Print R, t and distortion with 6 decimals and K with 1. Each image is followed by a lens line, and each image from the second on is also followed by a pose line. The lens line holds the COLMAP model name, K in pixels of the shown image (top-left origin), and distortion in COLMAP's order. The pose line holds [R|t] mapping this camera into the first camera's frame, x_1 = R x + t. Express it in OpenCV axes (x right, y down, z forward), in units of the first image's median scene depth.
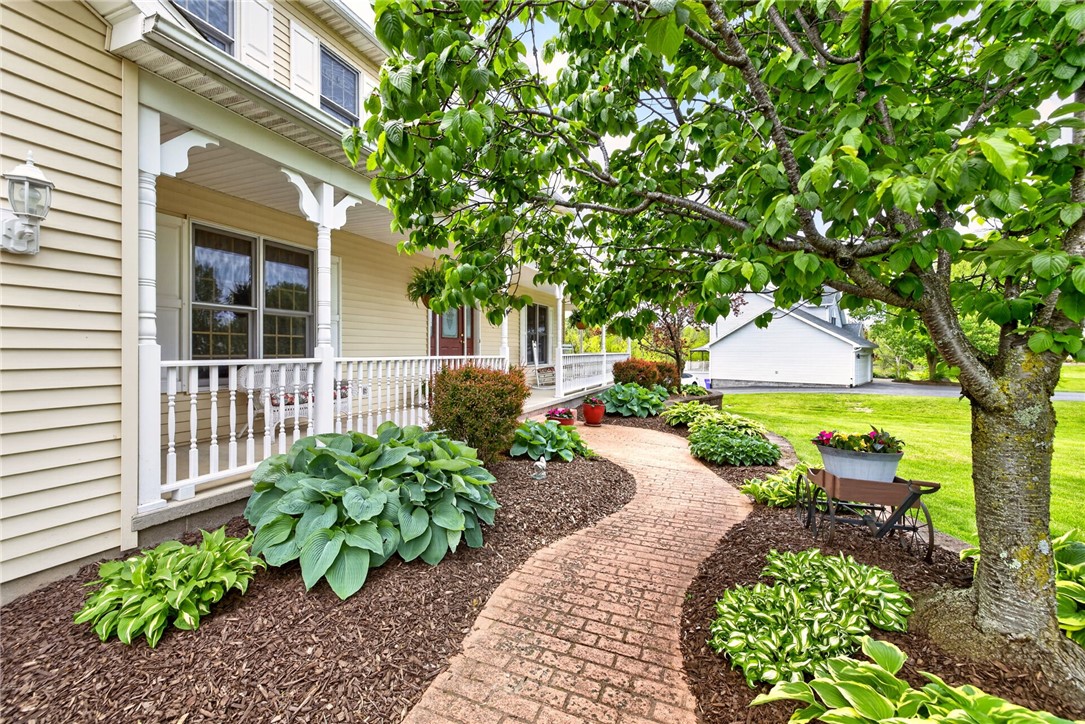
lens RADIAL K [[605.9, 0, 542.5], [0, 605.9, 362.0], [0, 0, 1]] dist [-0.001506, -0.001286]
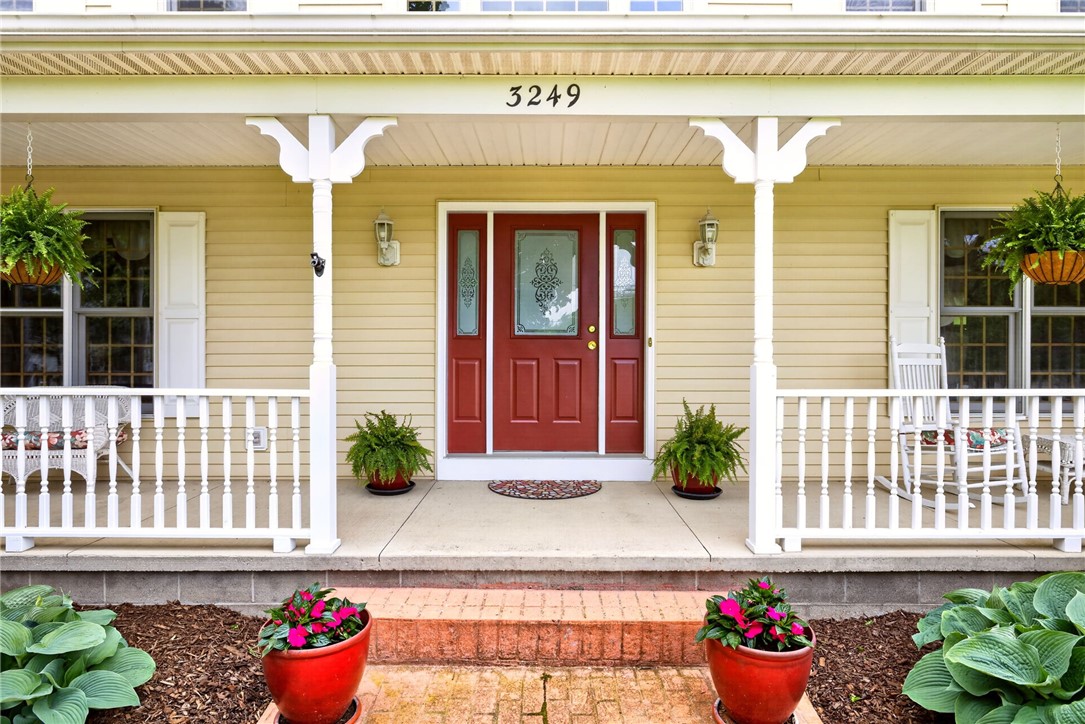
lens RADIAL K [[605.9, 0, 542.5], [0, 605.9, 362.0], [0, 0, 1]] dist [-0.001506, -0.001286]
pose [[0.300068, -0.021985, -0.953664, 0.177296], [-0.020584, 0.999352, -0.029515, -0.011144], [0.953696, 0.028487, 0.299421, 0.578458]]
